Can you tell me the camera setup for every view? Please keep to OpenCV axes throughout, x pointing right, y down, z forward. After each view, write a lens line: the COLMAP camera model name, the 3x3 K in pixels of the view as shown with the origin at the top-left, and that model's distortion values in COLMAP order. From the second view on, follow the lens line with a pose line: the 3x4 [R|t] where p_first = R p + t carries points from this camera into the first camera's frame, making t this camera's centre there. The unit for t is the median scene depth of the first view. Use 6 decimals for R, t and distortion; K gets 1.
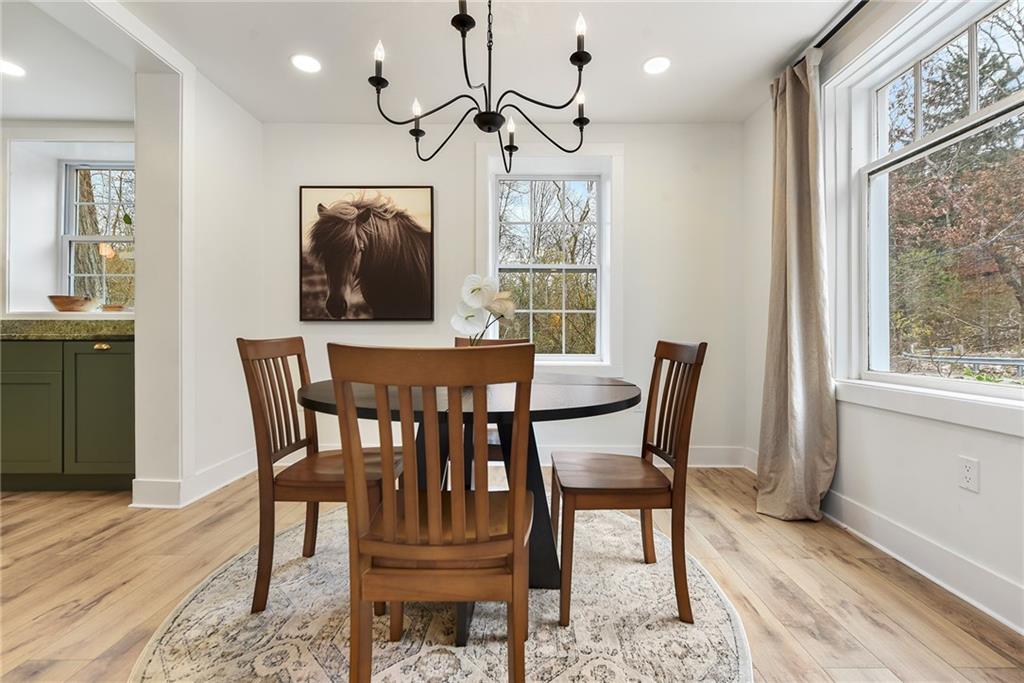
lens RADIAL K [[441.2, 0, 515.0], [0, 441.2, 340.2], [0, 0, 1]] dist [0.001694, -0.000320]
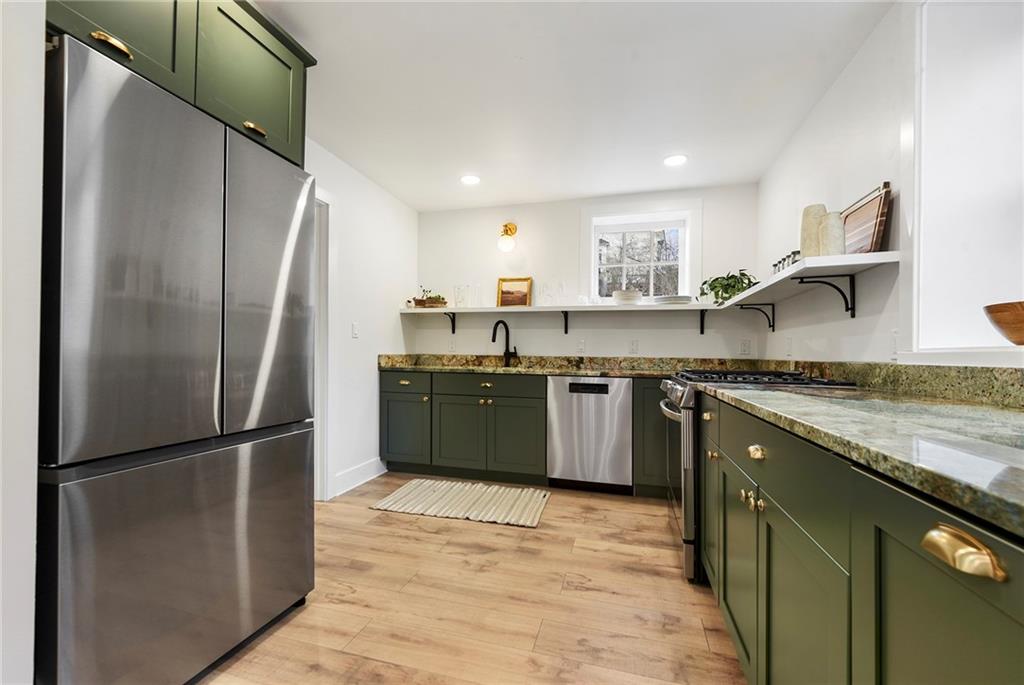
lens RADIAL K [[423.9, 0, 509.5], [0, 423.9, 349.6], [0, 0, 1]] dist [0.002252, -0.000084]
pose [[-0.278150, -0.014788, -0.960424, -0.621028], [-0.024822, 0.999658, -0.008203, -0.052353], [0.960217, 0.021558, -0.278422, 0.749128]]
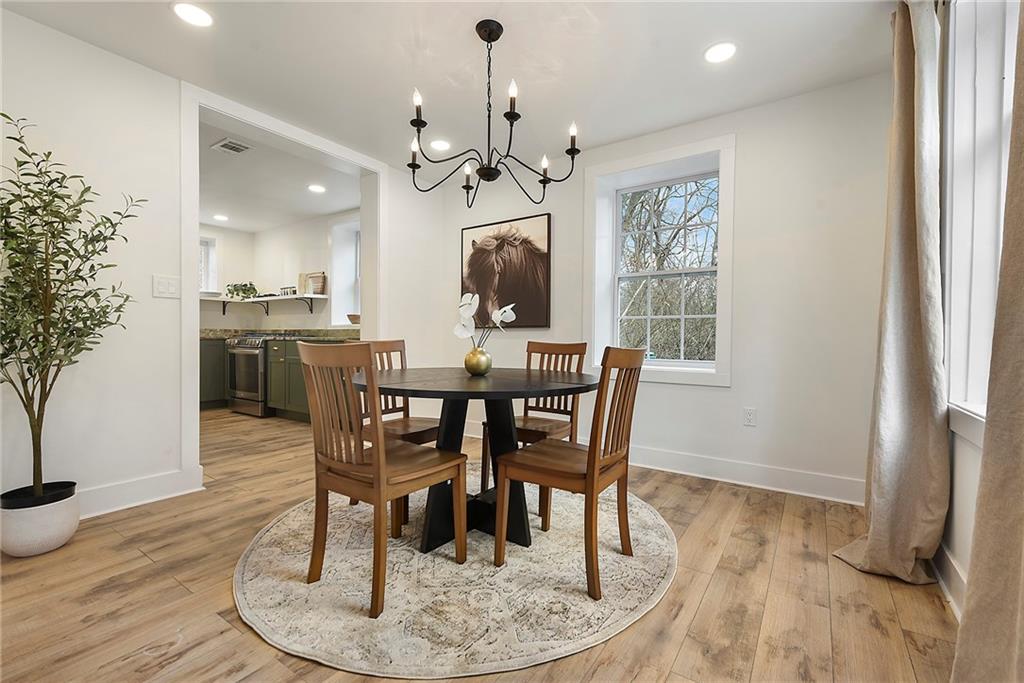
lens RADIAL K [[423.9, 0, 509.5], [0, 423.9, 348.6], [0, 0, 1]] dist [0.002252, -0.000084]
pose [[0.834418, 0.017462, -0.550856, 0.356461], [-0.013465, 0.999846, 0.011298, 0.001027], [0.550968, -0.002010, 0.834524, -0.002193]]
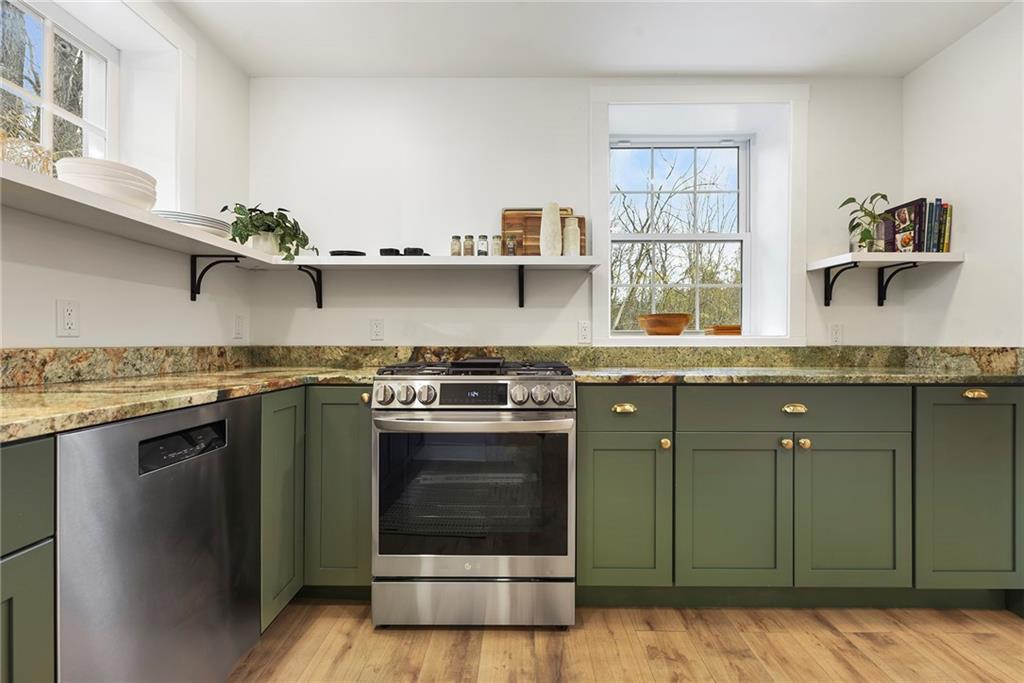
lens RADIAL K [[463.9, 0, 512.9], [0, 463.9, 342.6], [0, 0, 1]] dist [0.001700, 0.000026]
pose [[0.999996, -0.000851, 0.002523, -1.426789], [0.000876, 0.999951, -0.009843, -0.049485], [-0.002515, 0.009845, 0.999948, 0.255960]]
